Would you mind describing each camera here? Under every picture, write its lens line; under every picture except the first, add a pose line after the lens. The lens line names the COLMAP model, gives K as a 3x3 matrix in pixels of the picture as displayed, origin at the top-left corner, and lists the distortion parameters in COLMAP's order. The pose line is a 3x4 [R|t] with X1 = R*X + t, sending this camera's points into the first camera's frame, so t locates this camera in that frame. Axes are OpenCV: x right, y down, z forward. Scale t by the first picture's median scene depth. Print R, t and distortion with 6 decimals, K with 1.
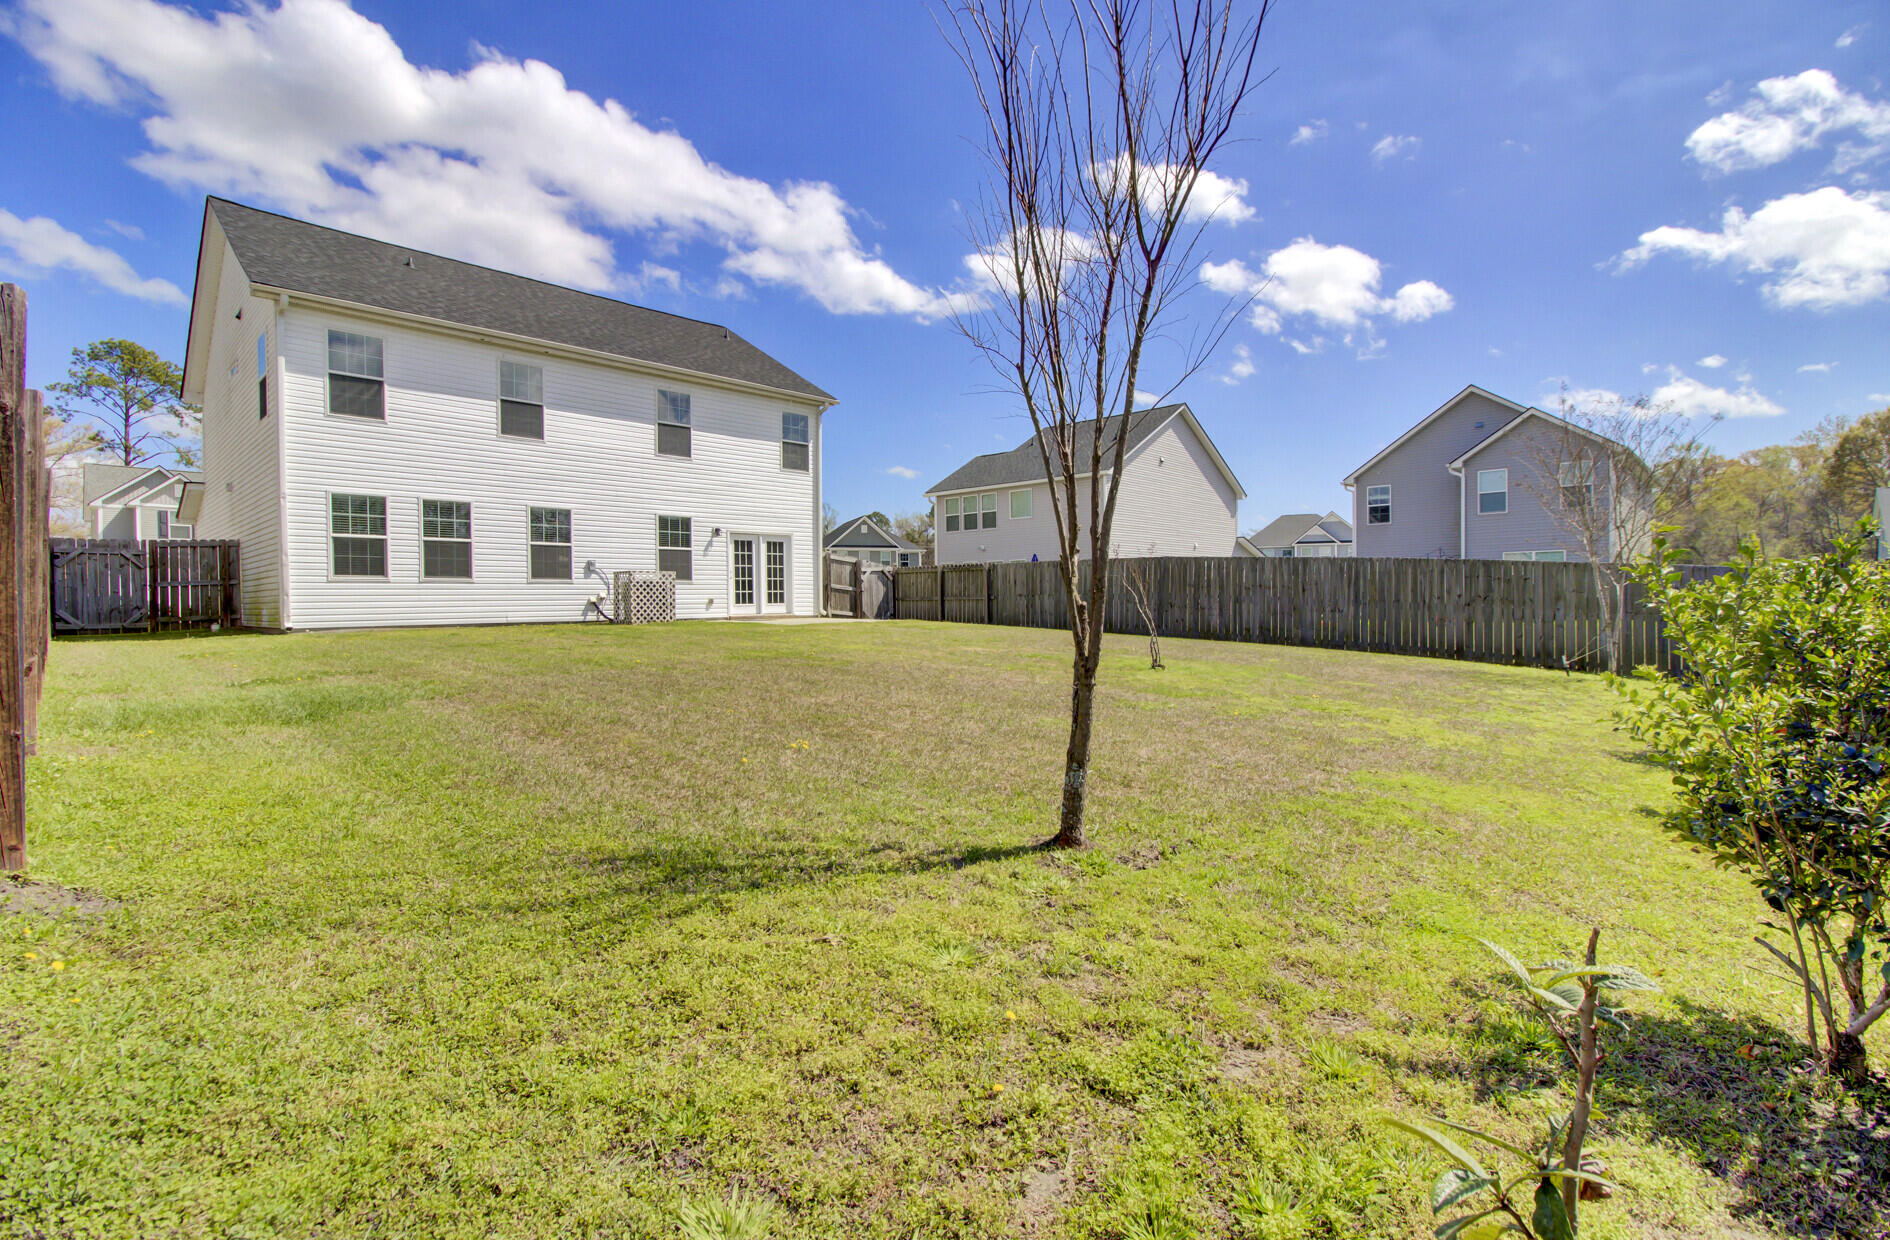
lens RADIAL K [[881.0, 0, 942.2], [0, 881.0, 612.2], [0, 0, 1]] dist [-0.025842, 0.000450]
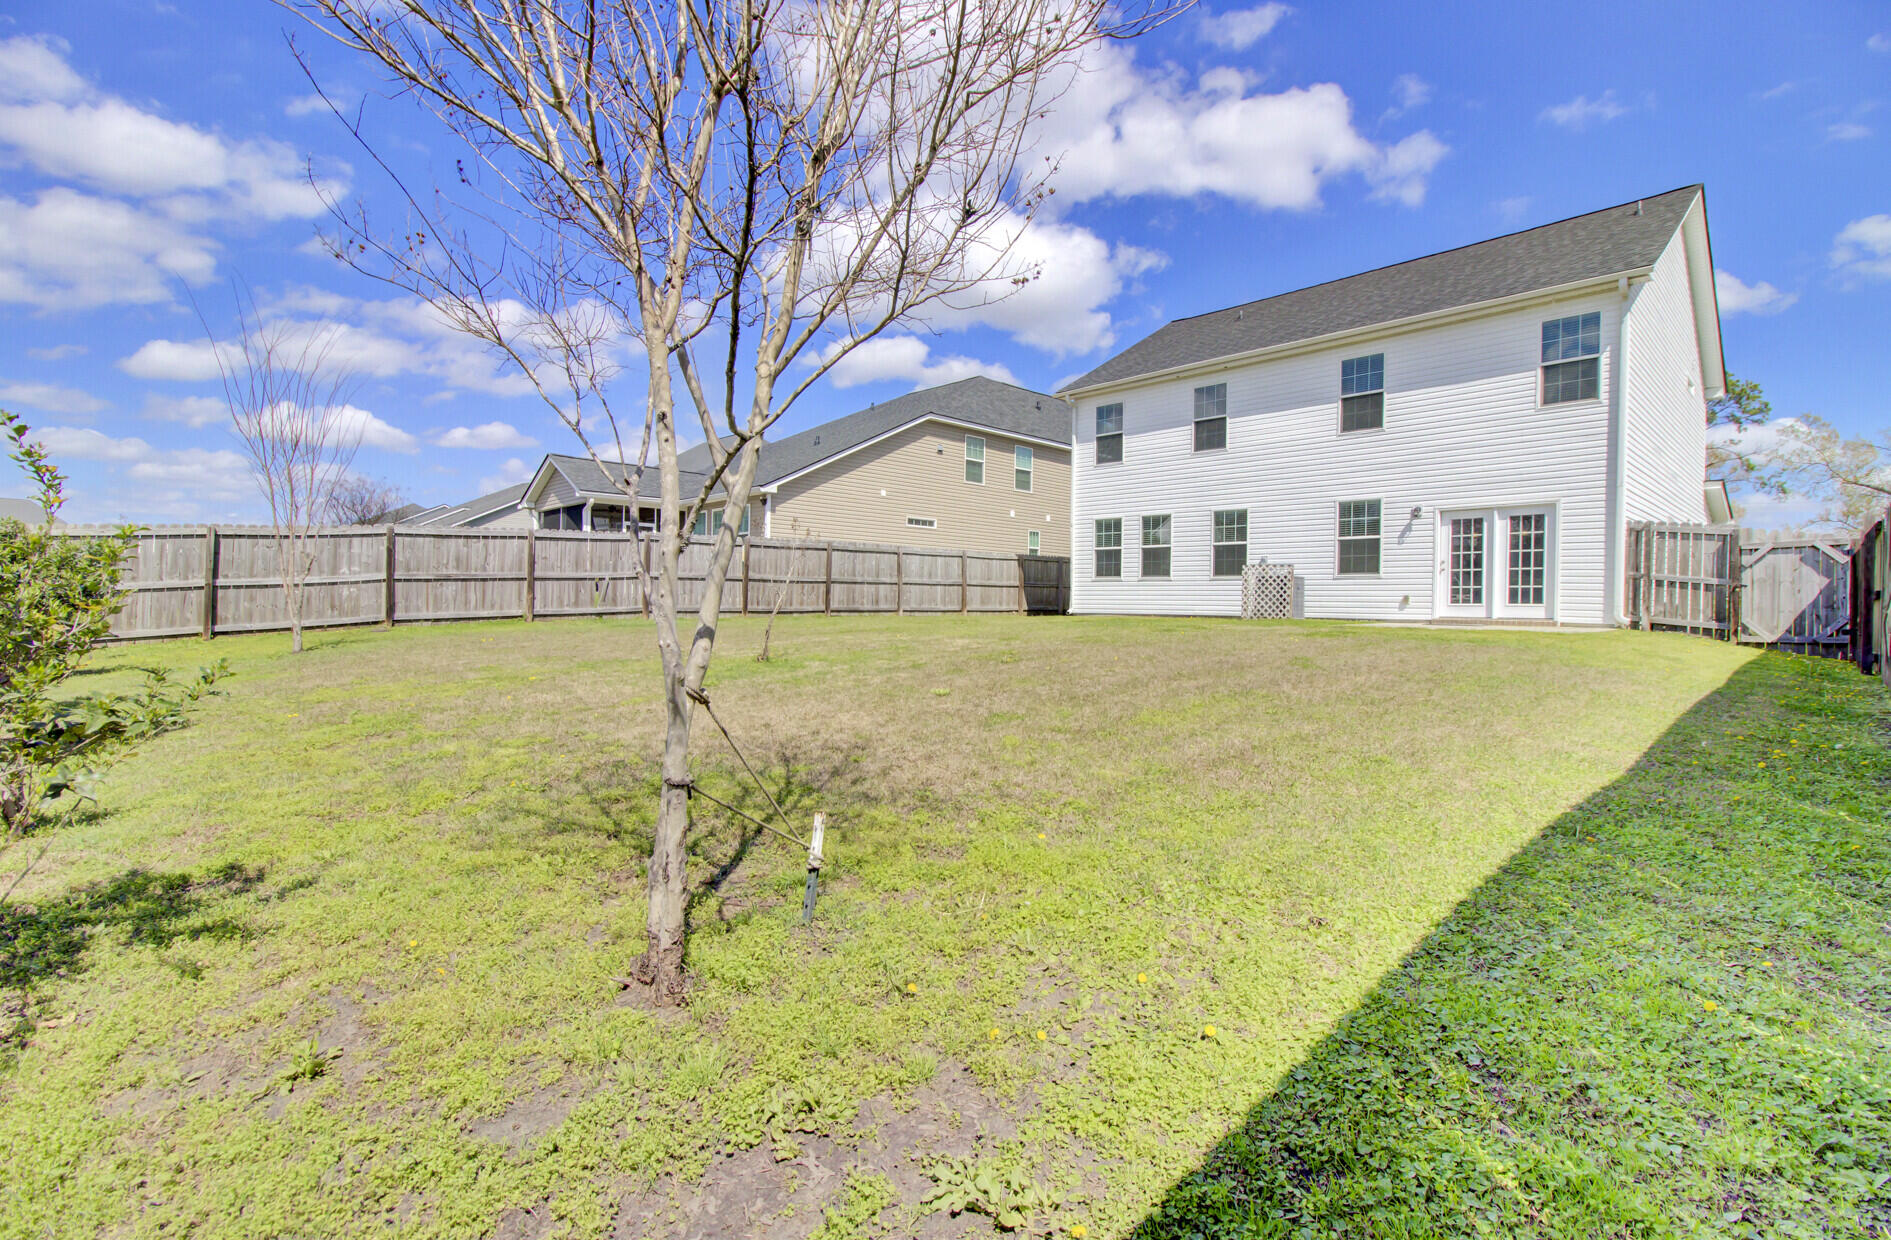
lens RADIAL K [[881.5, 0, 942.9], [0, 881.5, 609.6], [0, 0, 1]] dist [-0.025842, 0.000450]
pose [[-0.085242, 0.024666, -0.996055, 0.576309], [-0.019096, 0.999469, 0.026385, -0.015927], [0.996177, 0.021270, -0.084726, 0.643691]]
